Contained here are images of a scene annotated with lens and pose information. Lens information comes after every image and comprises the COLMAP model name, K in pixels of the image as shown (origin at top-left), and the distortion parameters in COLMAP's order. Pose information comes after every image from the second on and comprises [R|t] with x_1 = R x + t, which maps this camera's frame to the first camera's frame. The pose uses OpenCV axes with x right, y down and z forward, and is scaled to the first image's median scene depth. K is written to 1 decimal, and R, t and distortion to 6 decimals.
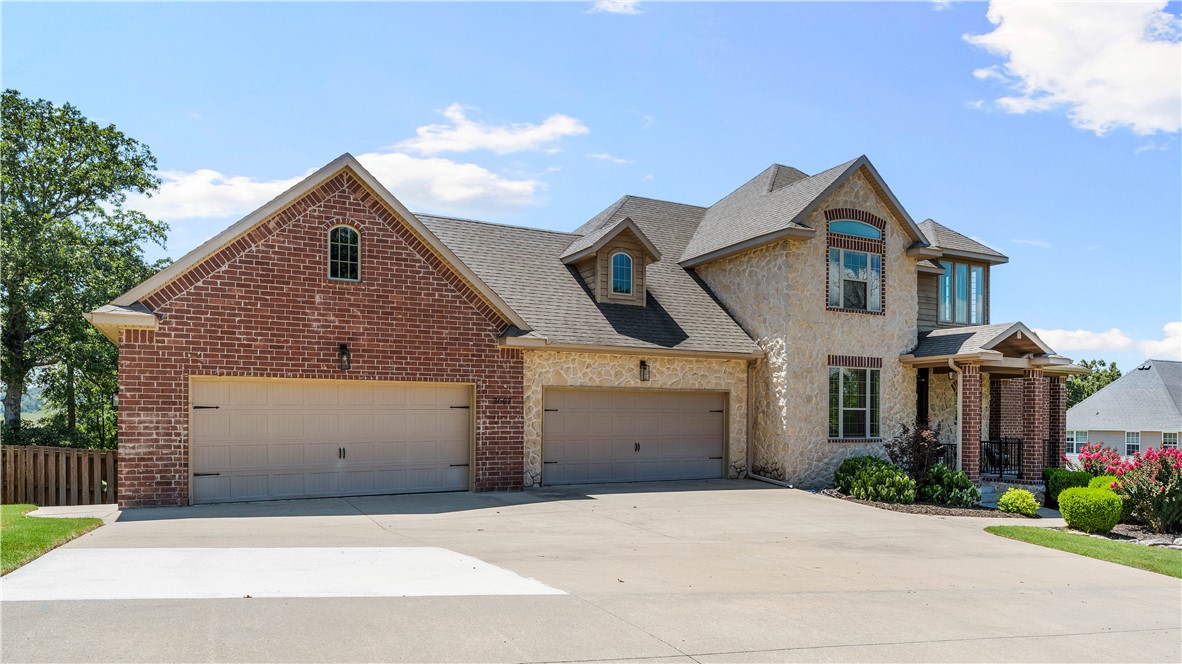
lens RADIAL K [[676.6, 0, 590.9], [0, 676.6, 285.4], [0, 0, 1]] dist [-0.001208, 0.000508]
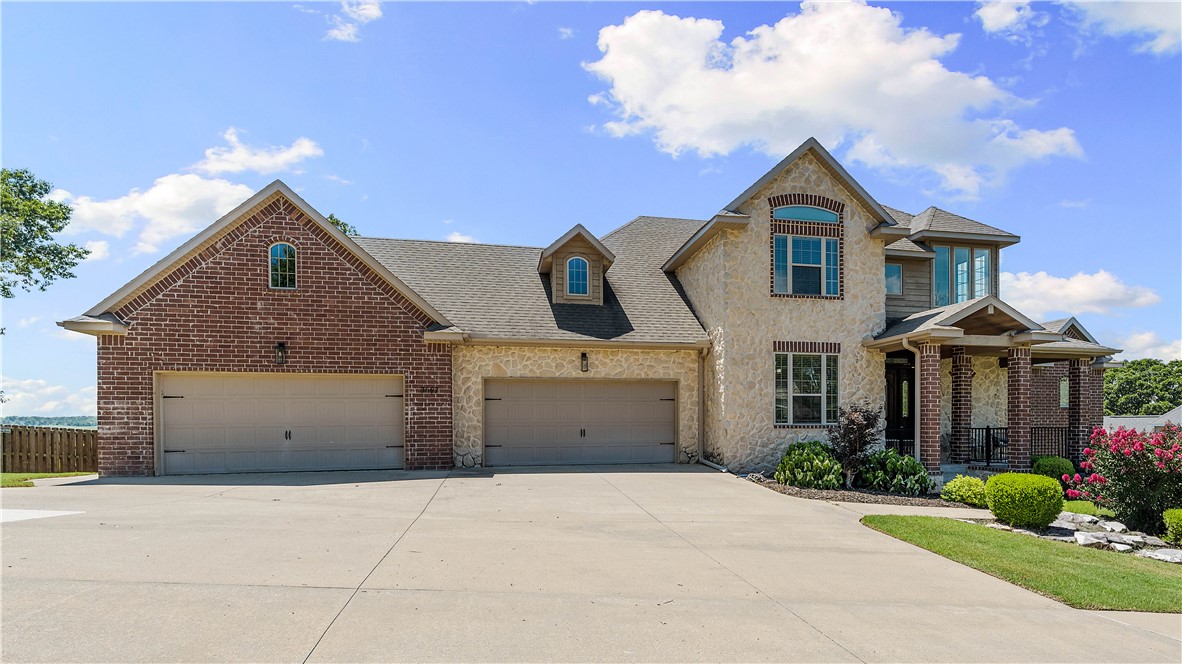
lens RADIAL K [[535.5, 0, 591.0], [0, 535.5, 332.0], [0, 0, 1]] dist [-0.001125, 0.000097]
pose [[0.969065, -0.048792, -0.241935, 0.335488], [0.055085, 0.998295, 0.019311, 0.070588], [0.240580, -0.032041, 0.970100, 0.201897]]
